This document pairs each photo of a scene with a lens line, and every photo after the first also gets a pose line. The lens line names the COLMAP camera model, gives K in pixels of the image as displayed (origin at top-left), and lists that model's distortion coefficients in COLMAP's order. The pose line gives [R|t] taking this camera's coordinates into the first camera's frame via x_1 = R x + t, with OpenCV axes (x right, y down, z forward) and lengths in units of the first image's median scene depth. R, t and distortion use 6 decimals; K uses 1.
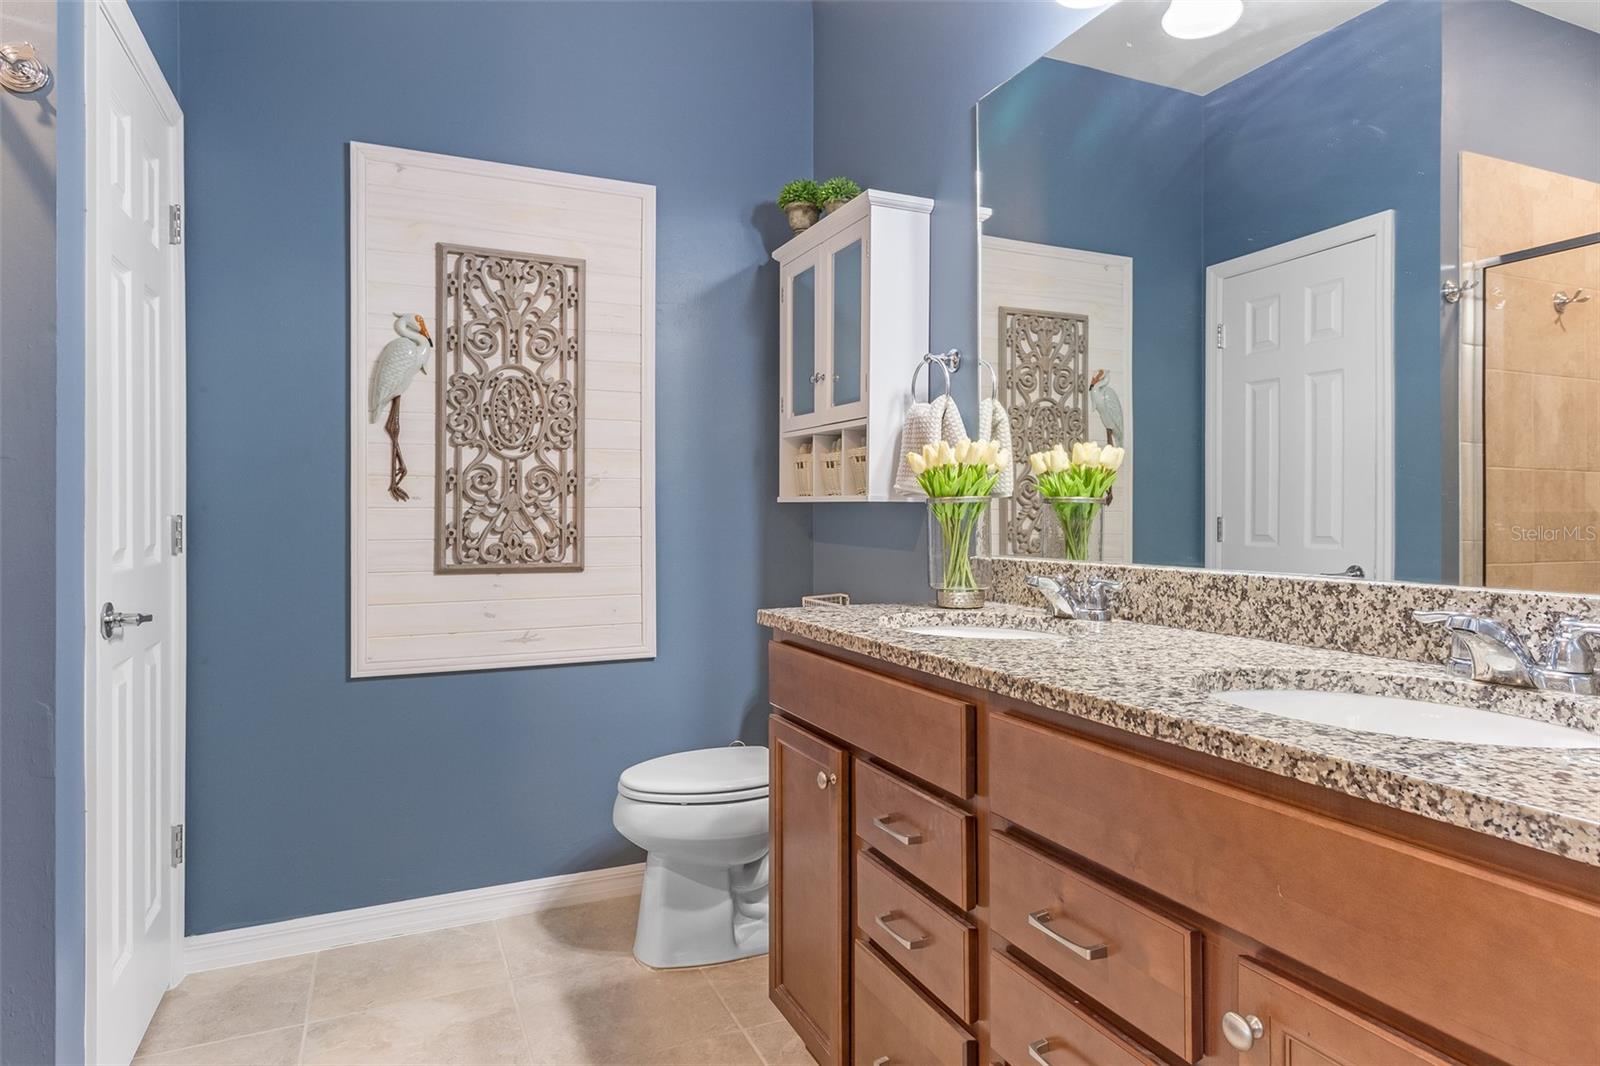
lens RADIAL K [[929.0, 0, 801.4], [0, 929.0, 517.8], [0, 0, 1]] dist [0.008738, -0.001444]
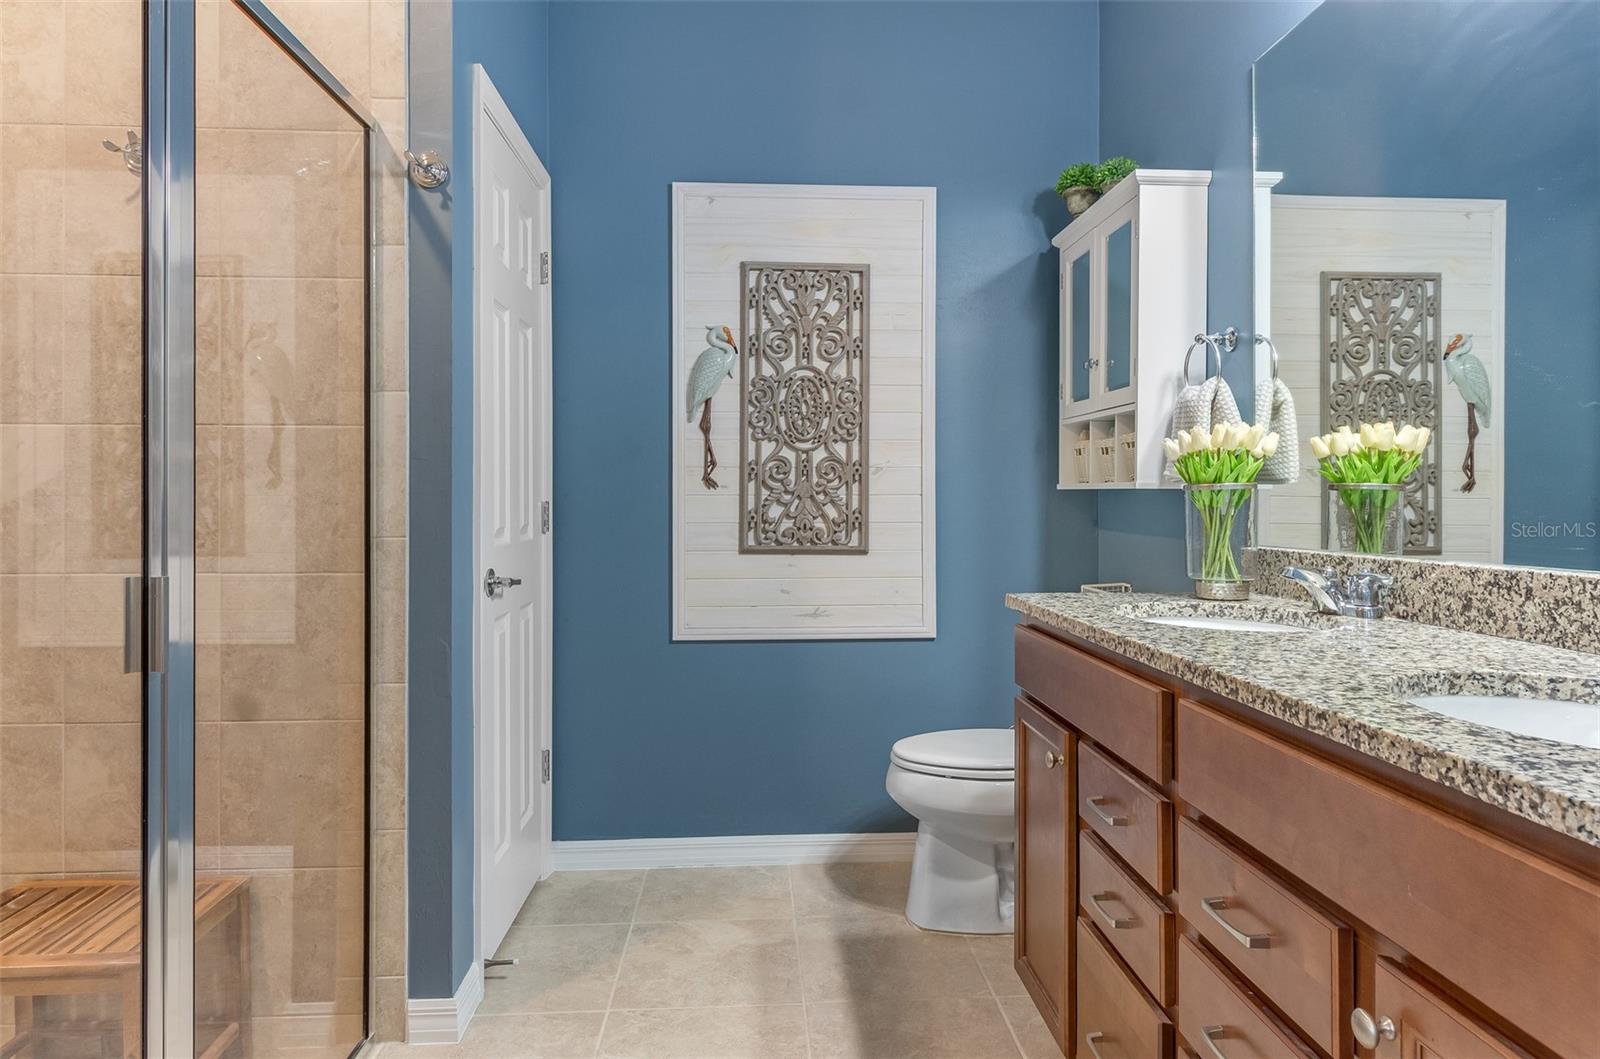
lens RADIAL K [[940.7, 0, 803.4], [0, 940.7, 509.8], [0, 0, 1]] dist [0.005389, 0.000184]
pose [[0.934254, 0.004942, -0.356574, 0.096262], [-0.003035, 0.999978, 0.005910, 0.000033], [0.356596, -0.004439, 0.934248, -0.049697]]
